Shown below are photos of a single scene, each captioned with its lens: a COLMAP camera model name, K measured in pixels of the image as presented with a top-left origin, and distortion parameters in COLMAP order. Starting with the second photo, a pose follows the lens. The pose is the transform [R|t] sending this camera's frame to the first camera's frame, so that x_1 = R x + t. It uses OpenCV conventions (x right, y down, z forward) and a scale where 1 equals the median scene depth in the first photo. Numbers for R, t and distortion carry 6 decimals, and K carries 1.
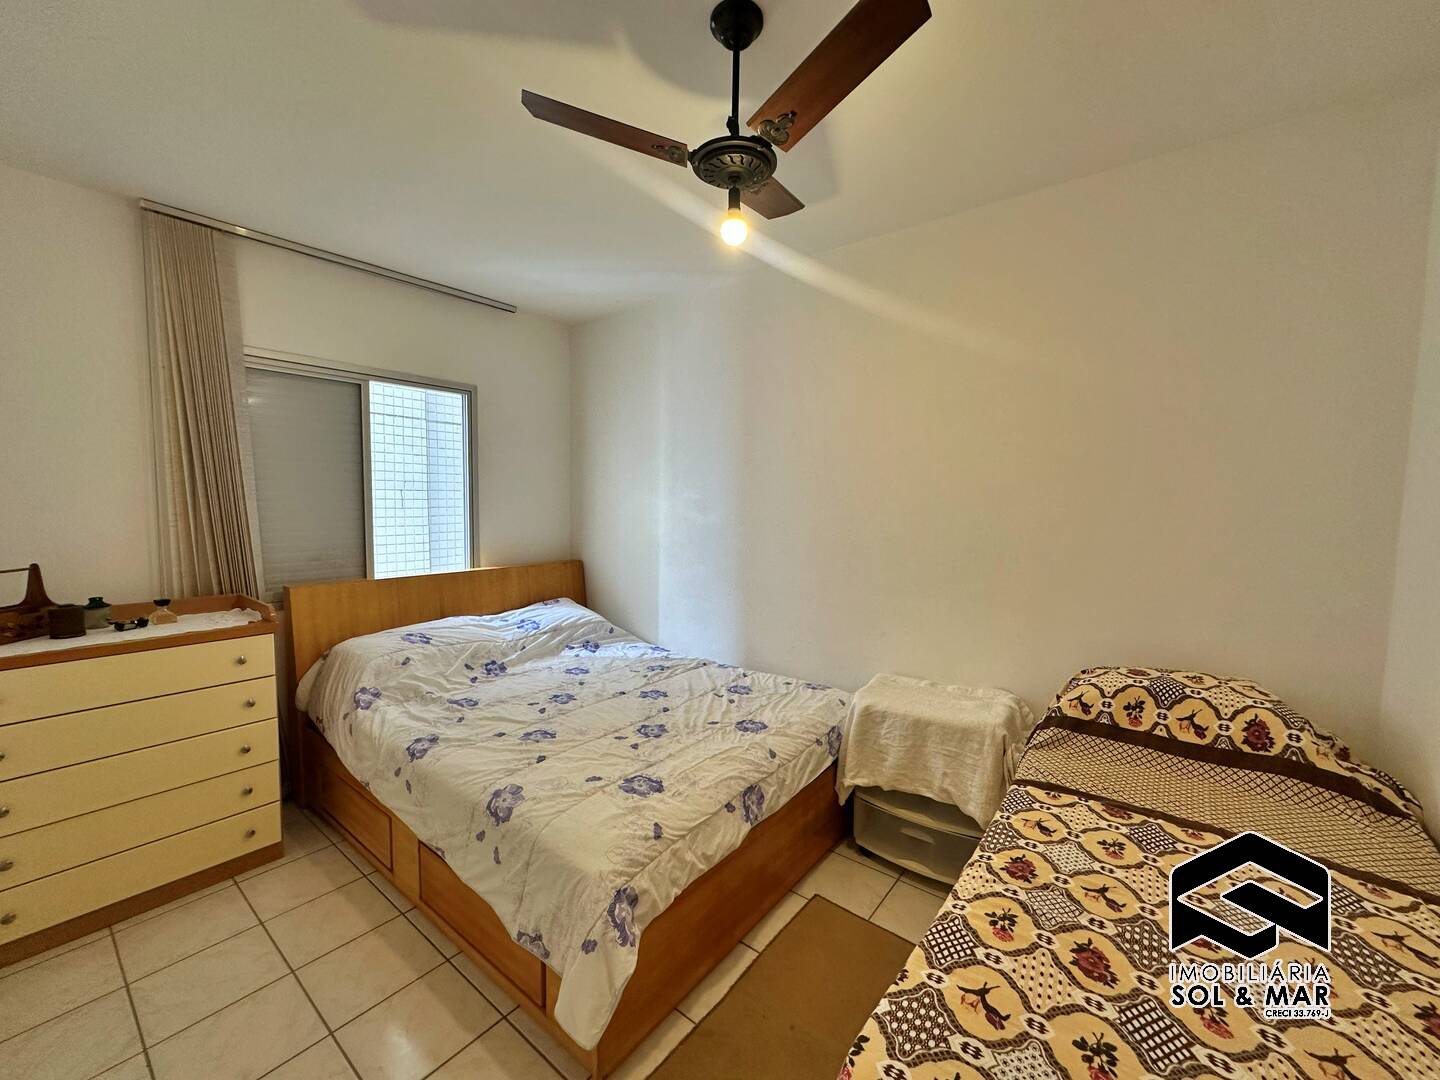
lens RADIAL K [[574.1, 0, 719.7], [0, 574.1, 541.5], [0, 0, 1]] dist [-0.002208, 0.000363]
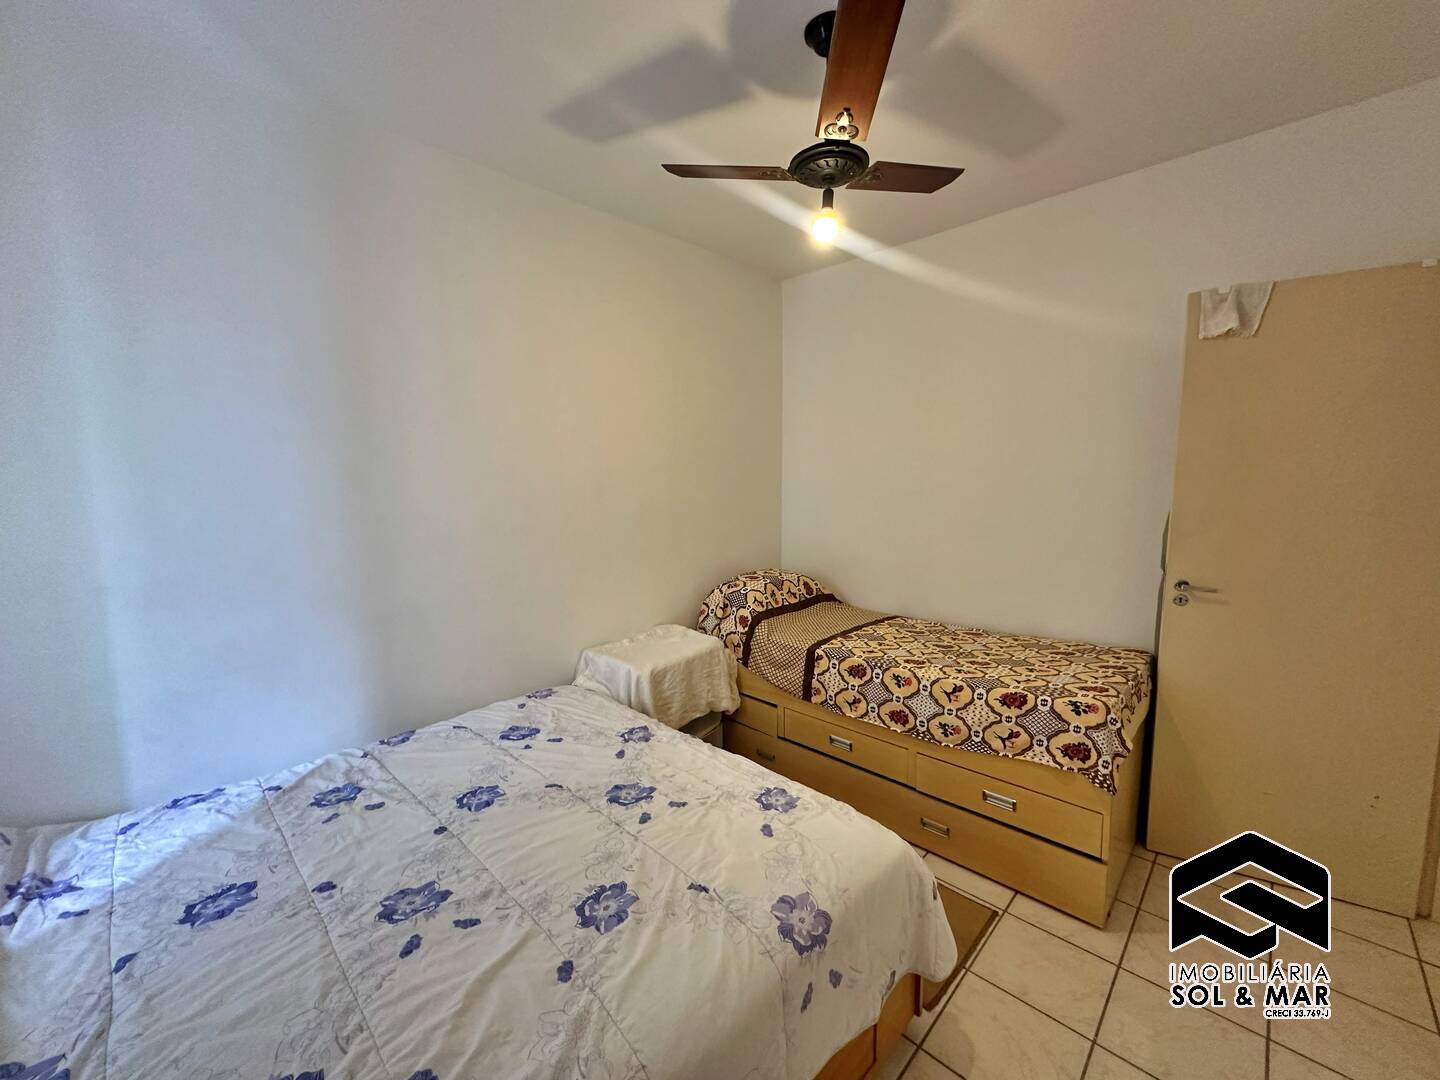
lens RADIAL K [[574.1, 0, 719.7], [0, 574.1, 541.5], [0, 0, 1]] dist [-0.002208, 0.000363]
pose [[0.106255, -0.127644, 0.986112, -0.761298], [0.084733, 0.989281, 0.118924, -0.067866], [-0.990722, 0.070920, 0.115932, 0.744801]]
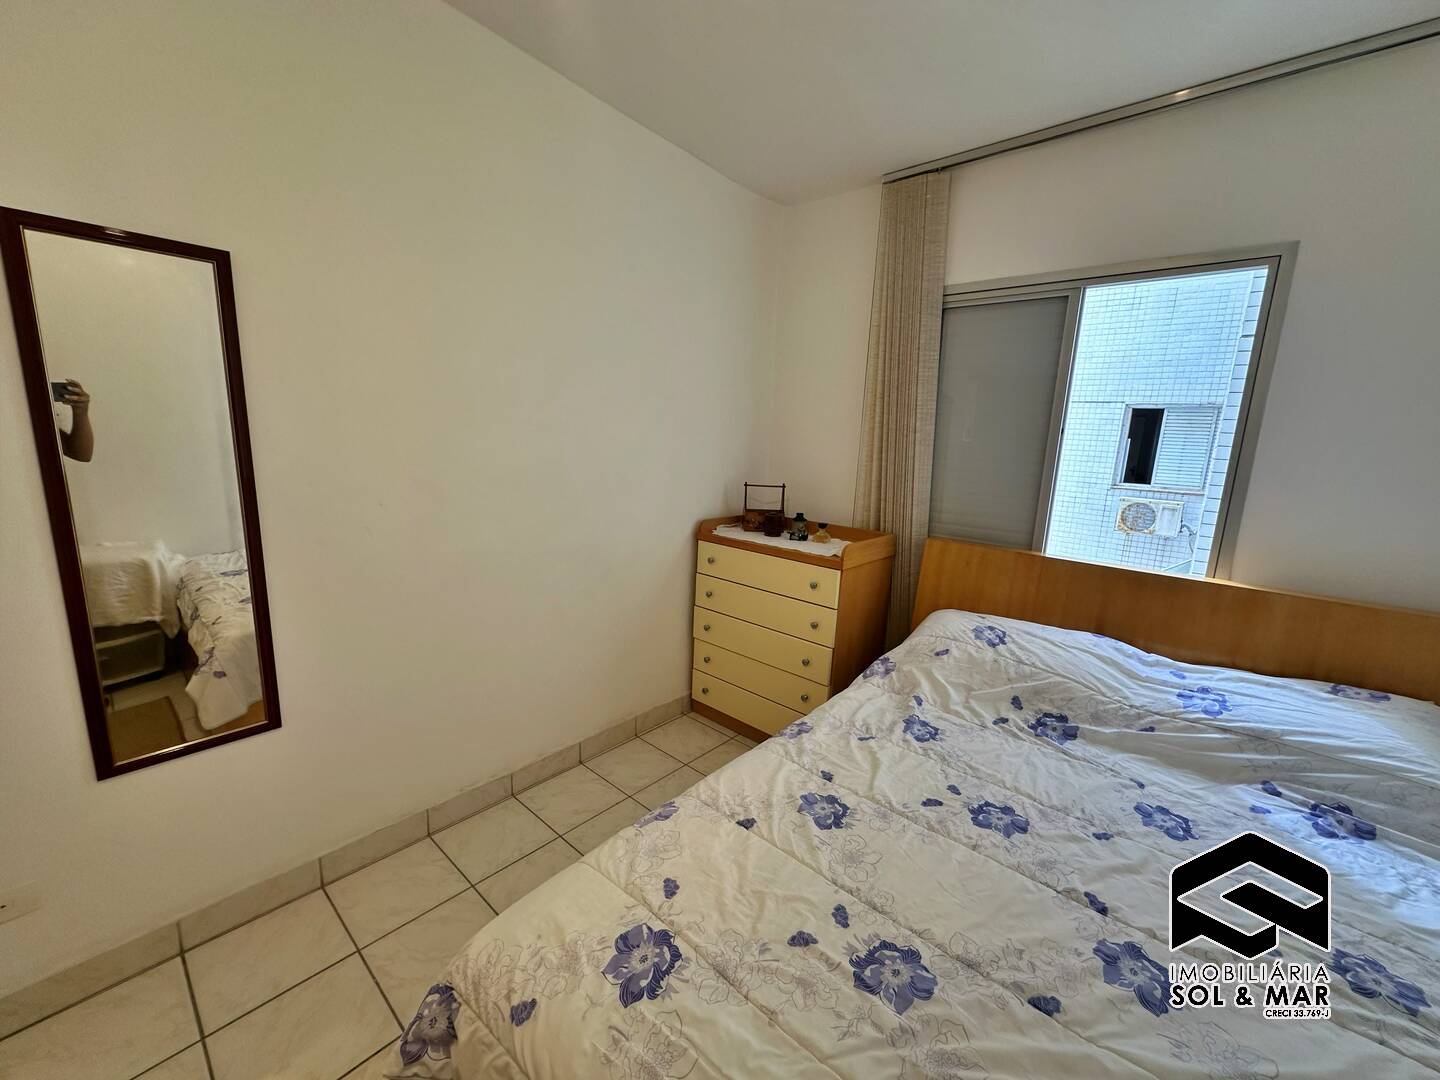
lens RADIAL K [[574.1, 0, 719.7], [0, 574.1, 541.5], [0, 0, 1]] dist [-0.002208, 0.000363]
pose [[-0.050206, 0.169864, -0.984188, 0.249986], [-0.120597, 0.977189, 0.174808, -0.047362], [0.991431, 0.127466, -0.028575, 0.806274]]
